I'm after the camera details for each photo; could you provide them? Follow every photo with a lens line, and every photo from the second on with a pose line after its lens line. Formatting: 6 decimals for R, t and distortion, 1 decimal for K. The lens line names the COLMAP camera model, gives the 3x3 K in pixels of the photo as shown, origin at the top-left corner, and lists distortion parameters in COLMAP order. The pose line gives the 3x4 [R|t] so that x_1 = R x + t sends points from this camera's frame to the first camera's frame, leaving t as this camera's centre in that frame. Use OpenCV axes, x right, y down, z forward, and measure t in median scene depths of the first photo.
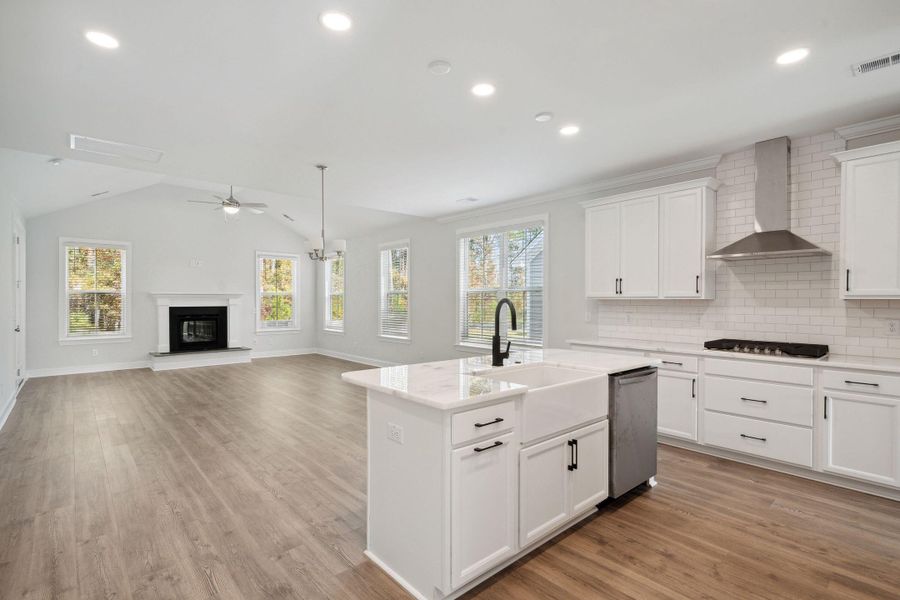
lens RADIAL K [[434.5, 0, 446.6], [0, 434.5, 299.1], [0, 0, 1]] dist [0.003655, 0.001430]
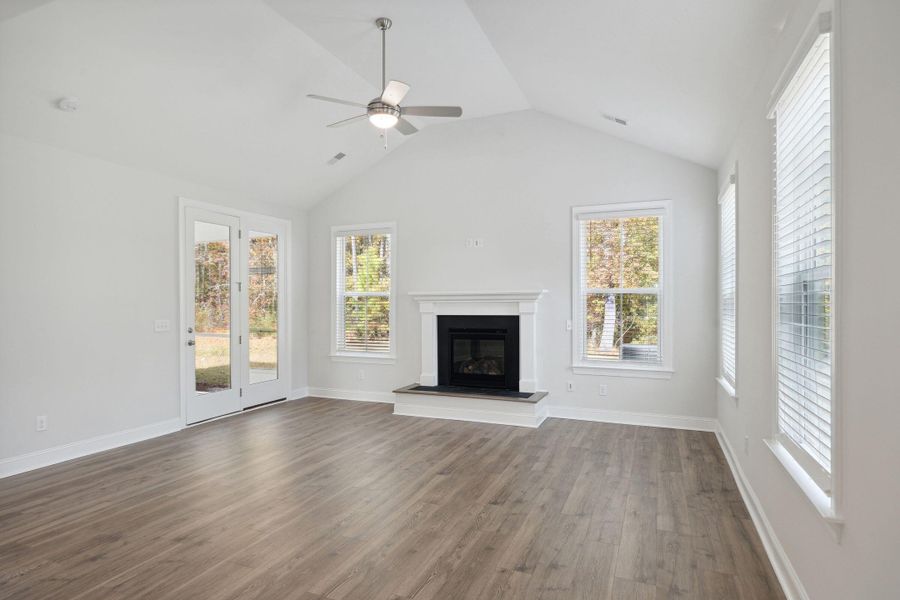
lens RADIAL K [[511.0, 0, 443.5], [0, 511.0, 308.5], [0, 0, 1]] dist [-0.000862, 0.000211]
pose [[0.440182, 0.009944, -0.897854, 0.050929], [0.004425, 0.999903, 0.013244, -0.002166], [0.897898, -0.009803, 0.440095, 0.704058]]
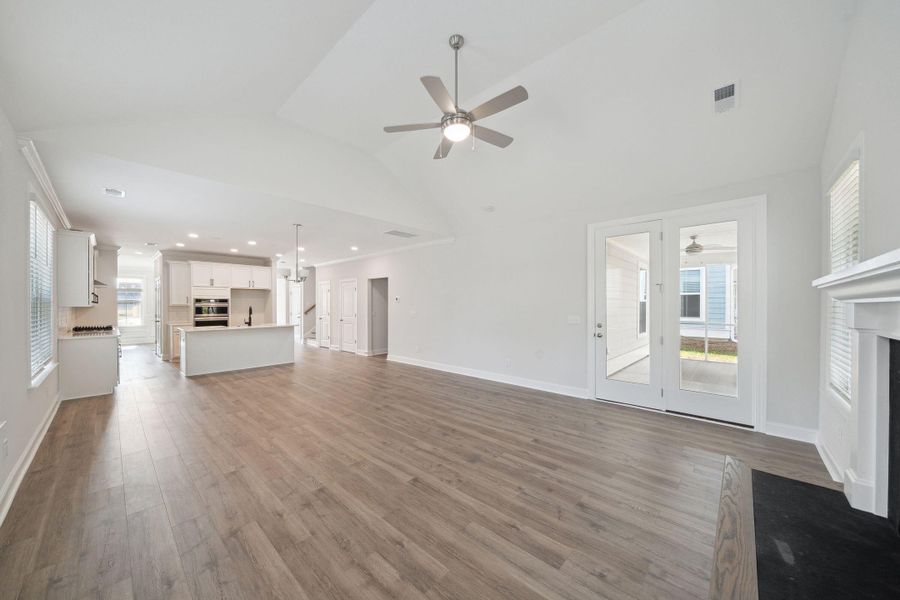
lens RADIAL K [[323.4, 0, 439.6], [0, 323.4, 307.6], [0, 0, 1]] dist [-0.003355, -0.000541]
pose [[-0.996358, 0.003599, -0.085190, -0.382359], [0.002884, 0.999960, 0.008517, -0.001185], [0.085217, 0.008240, -0.996328, 1.213166]]
